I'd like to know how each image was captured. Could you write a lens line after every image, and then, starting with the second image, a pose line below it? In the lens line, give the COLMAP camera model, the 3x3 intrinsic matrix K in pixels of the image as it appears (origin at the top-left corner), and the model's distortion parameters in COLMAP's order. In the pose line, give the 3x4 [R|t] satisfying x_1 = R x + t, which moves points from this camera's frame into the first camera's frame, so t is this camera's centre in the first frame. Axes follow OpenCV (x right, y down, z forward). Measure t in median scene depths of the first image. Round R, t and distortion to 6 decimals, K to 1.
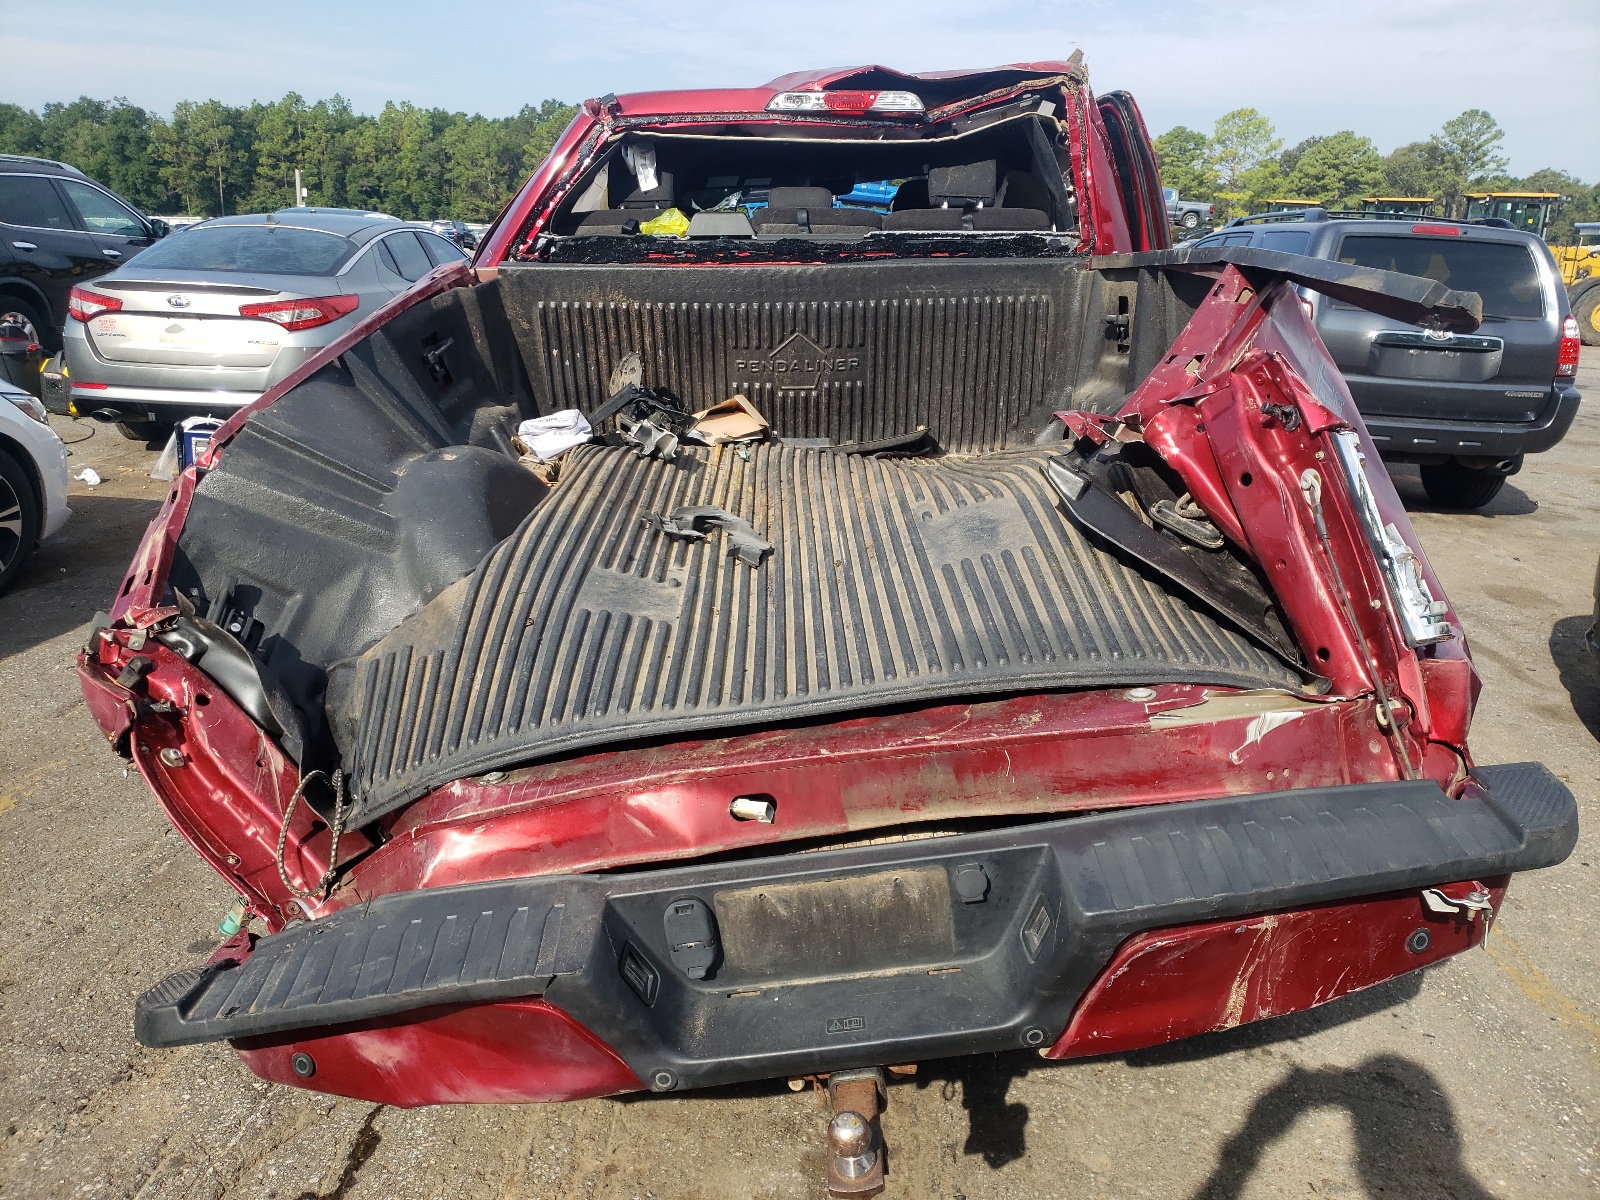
lens RADIAL K [[1218.4, 0, 778.1], [0, 1218.4, 604.5], [0, 0, 1]] dist [-0.033568, -0.002997]
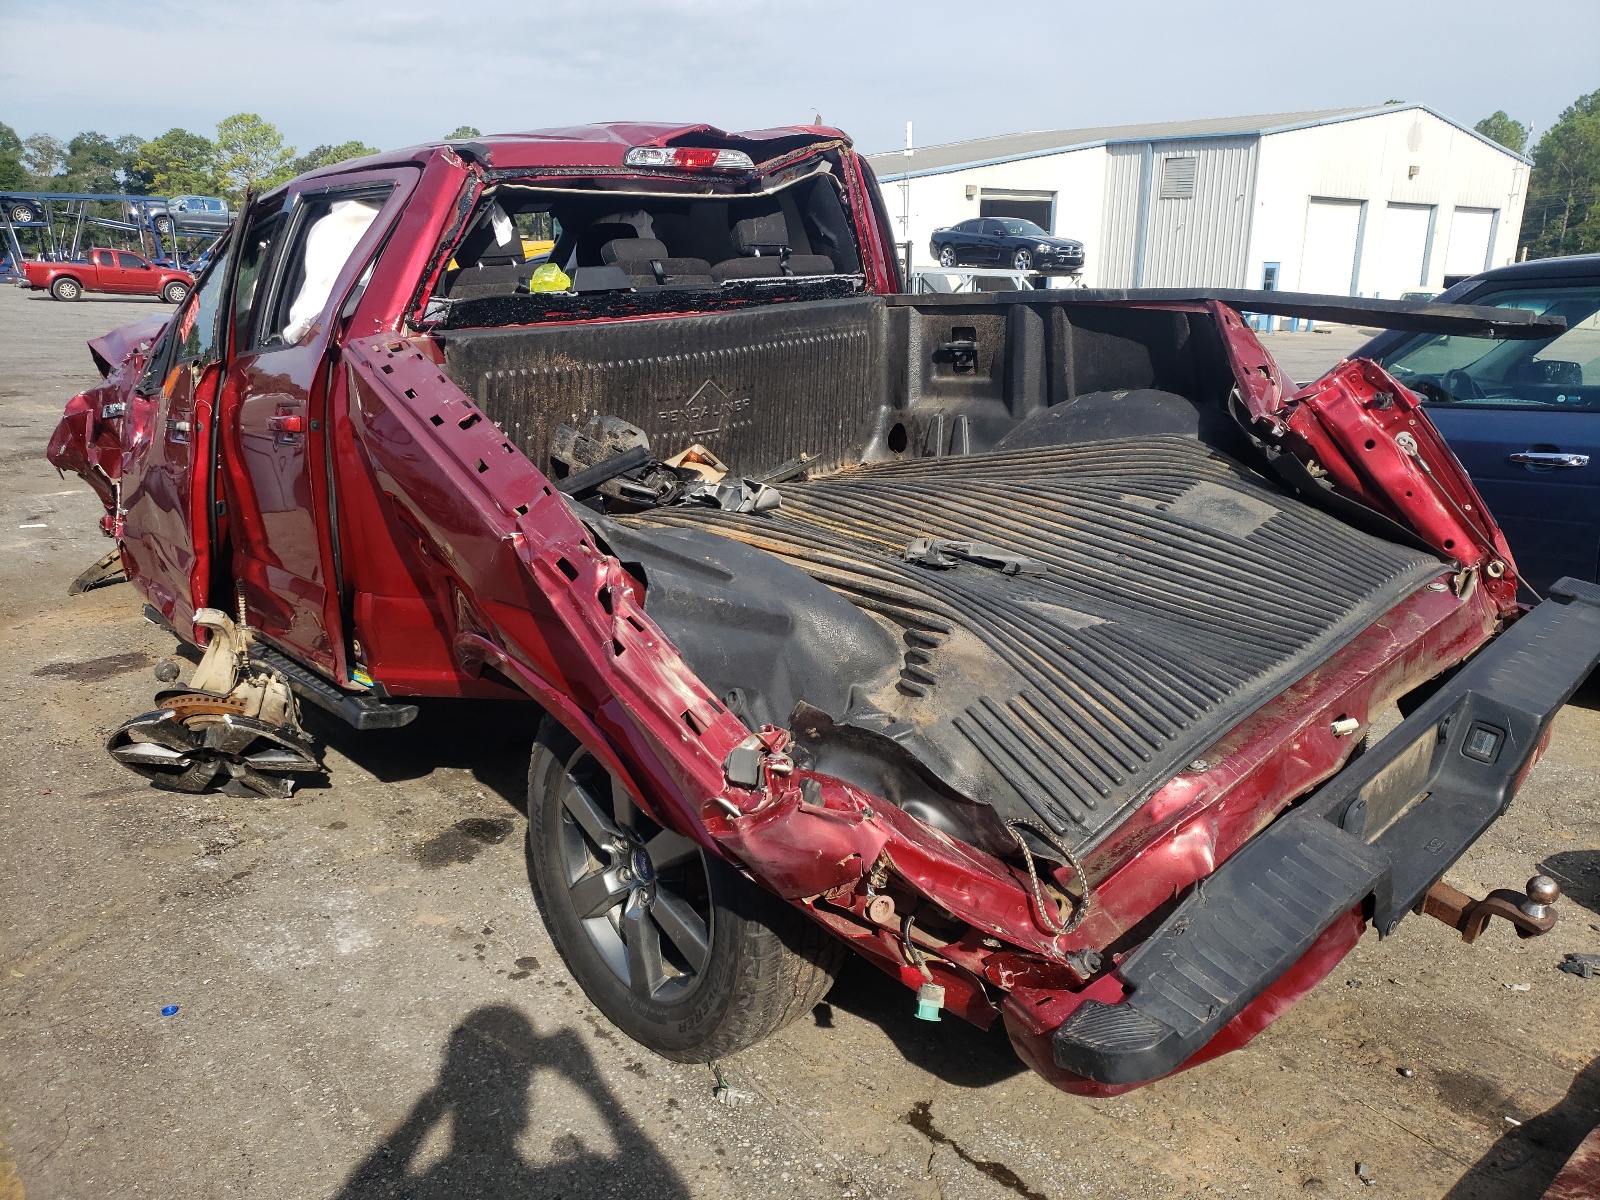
lens RADIAL K [[1218.4, 0, 778.1], [0, 1218.4, 604.5], [0, 0, 1]] dist [-0.033568, -0.002997]
pose [[0.744791, -0.208349, 0.633938, -0.632175], [0.216092, 0.974121, 0.066275, -0.091395], [-0.631341, 0.087628, 0.770539, 0.175216]]
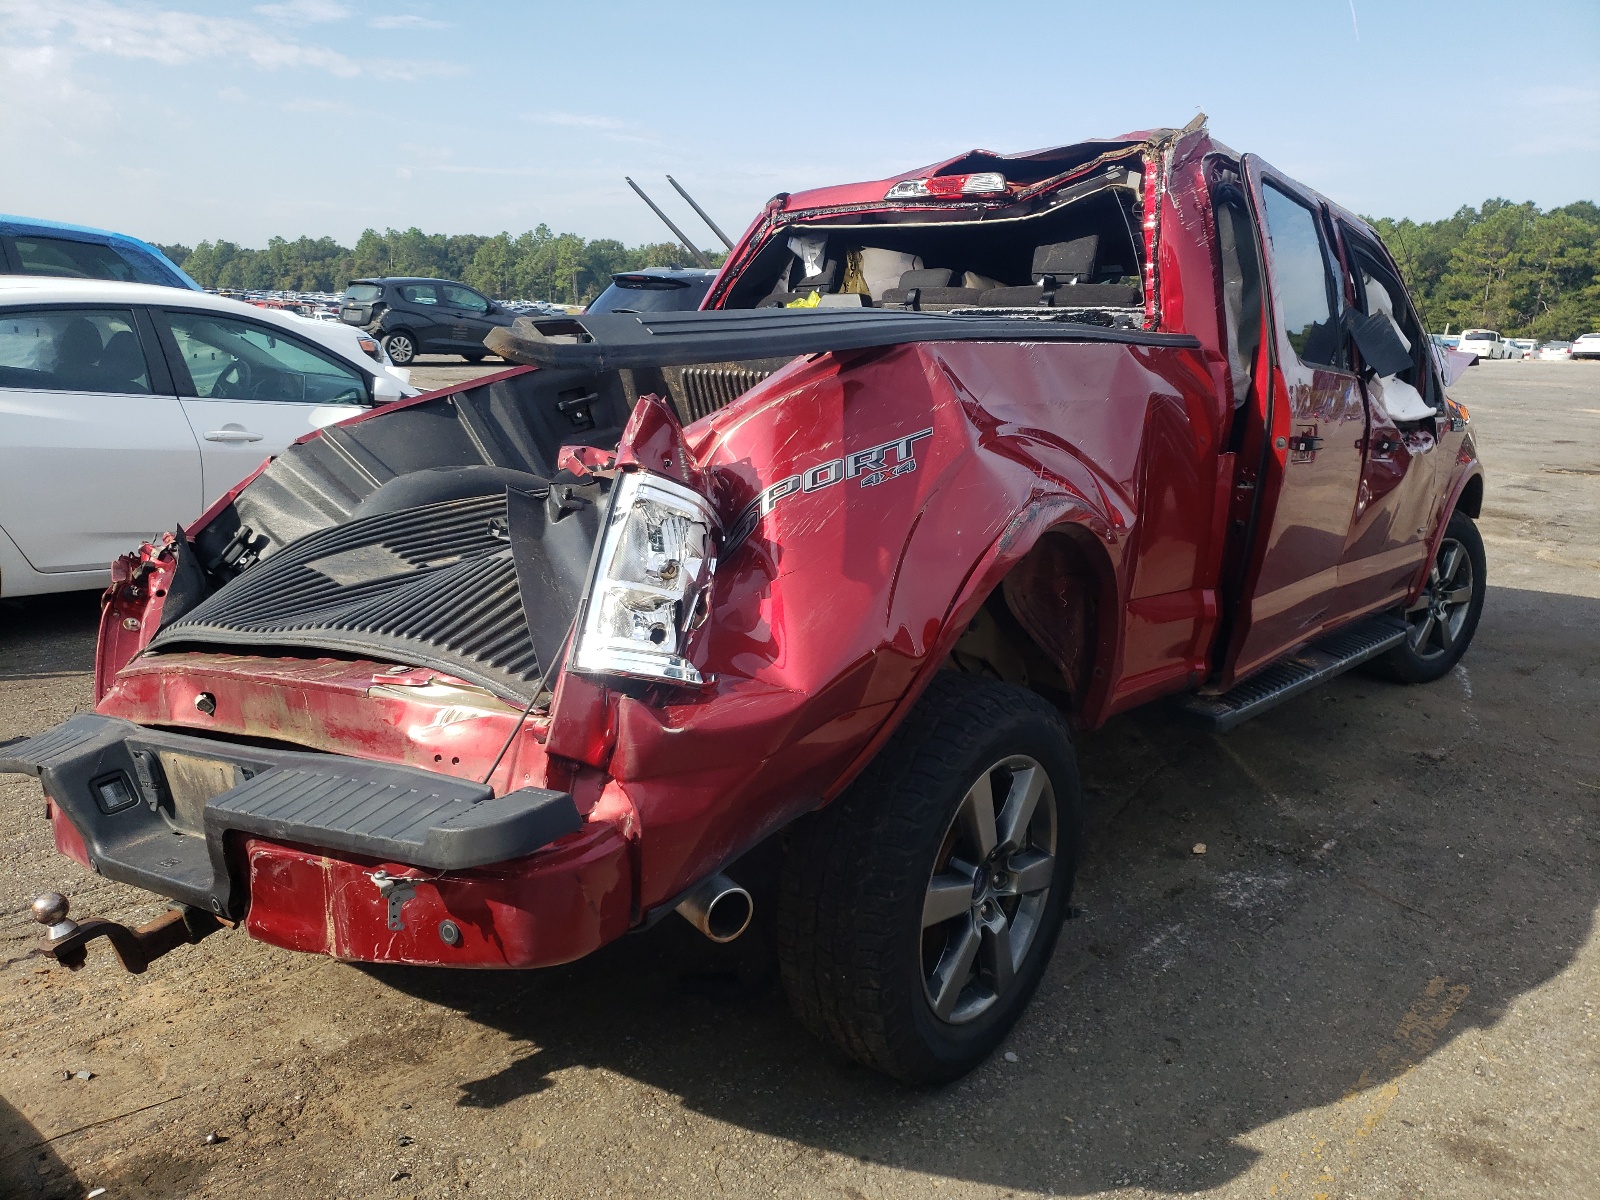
lens RADIAL K [[1240.5, 0, 800.0], [0, 1240.5, 600.0], [0, 0, 1]] dist [-0.047536, 0.003289]
pose [[0.785061, 0.133356, -0.604892, 0.640685], [-0.186204, 0.982190, -0.025129, -0.017681], [0.590768, 0.132361, 0.795911, 0.132478]]
